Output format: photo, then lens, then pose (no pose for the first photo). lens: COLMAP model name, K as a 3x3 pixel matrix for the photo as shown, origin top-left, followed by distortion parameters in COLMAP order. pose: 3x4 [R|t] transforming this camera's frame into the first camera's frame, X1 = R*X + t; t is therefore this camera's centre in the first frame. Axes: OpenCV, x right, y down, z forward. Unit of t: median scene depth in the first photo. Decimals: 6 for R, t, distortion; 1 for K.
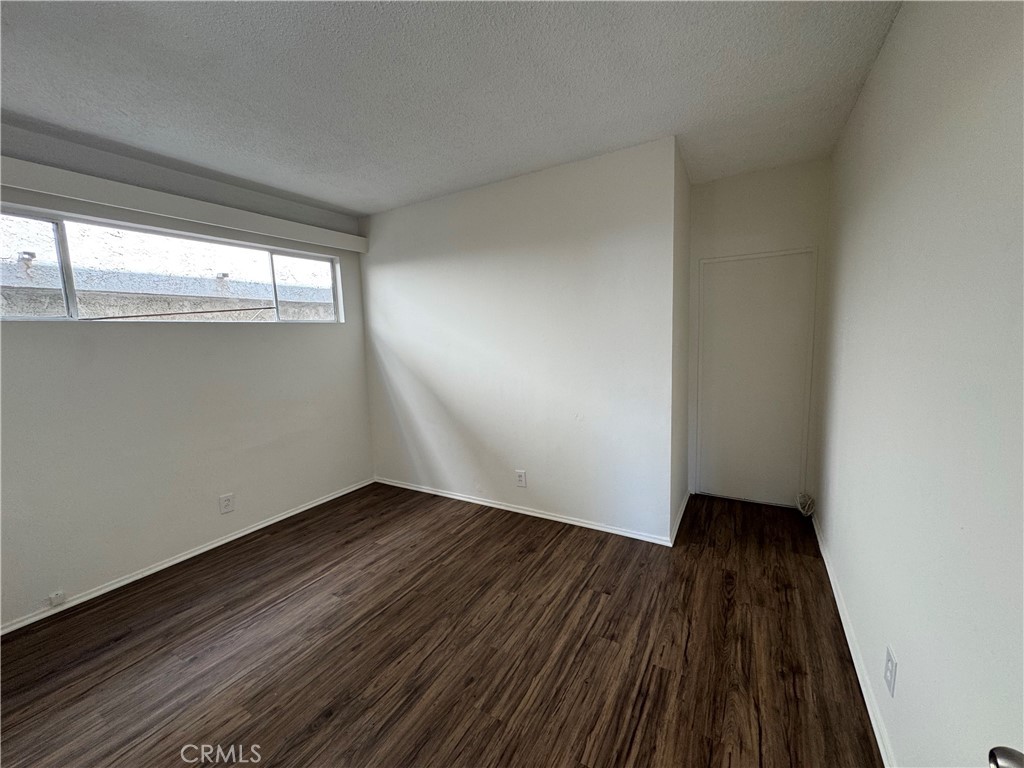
lens RADIAL K [[408.3, 0, 513.7], [0, 408.3, 378.4], [0, 0, 1]] dist [-0.006271, -0.000011]
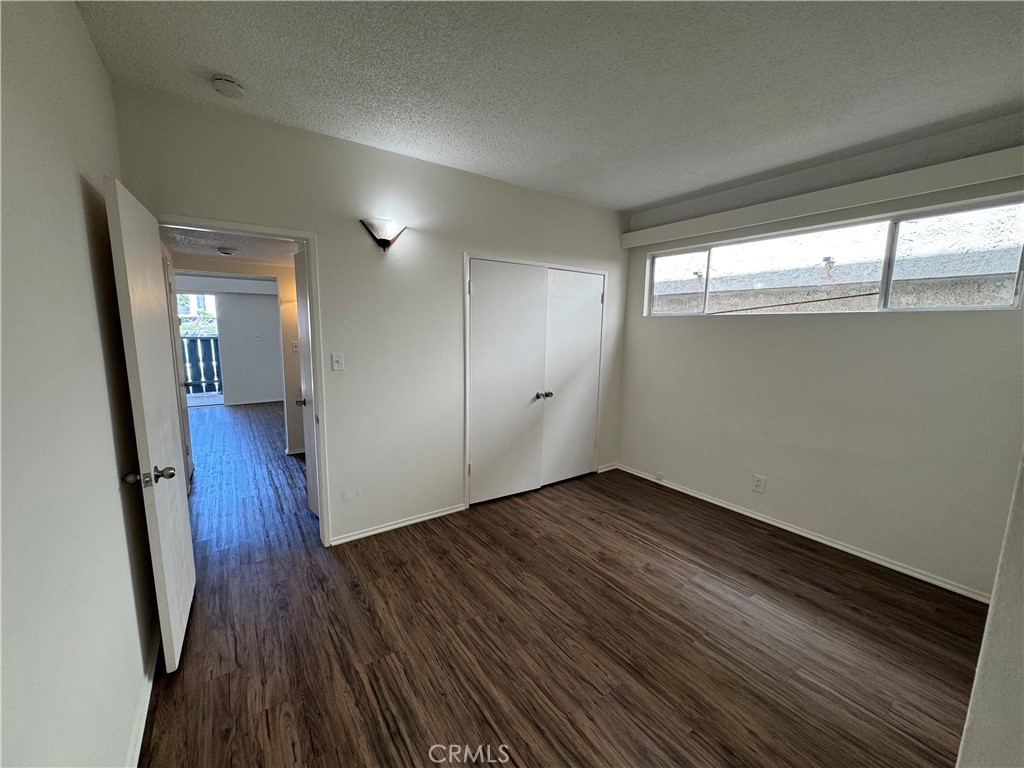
lens RADIAL K [[408.3, 0, 511.2], [0, 408.3, 384.0], [0, 0, 1]] dist [-0.006271, -0.000011]
pose [[-0.423296, 0.152997, -0.892980, 0.710242], [-0.096400, 0.972436, 0.212307, -0.165609], [0.900848, 0.175952, -0.396879, 1.146928]]
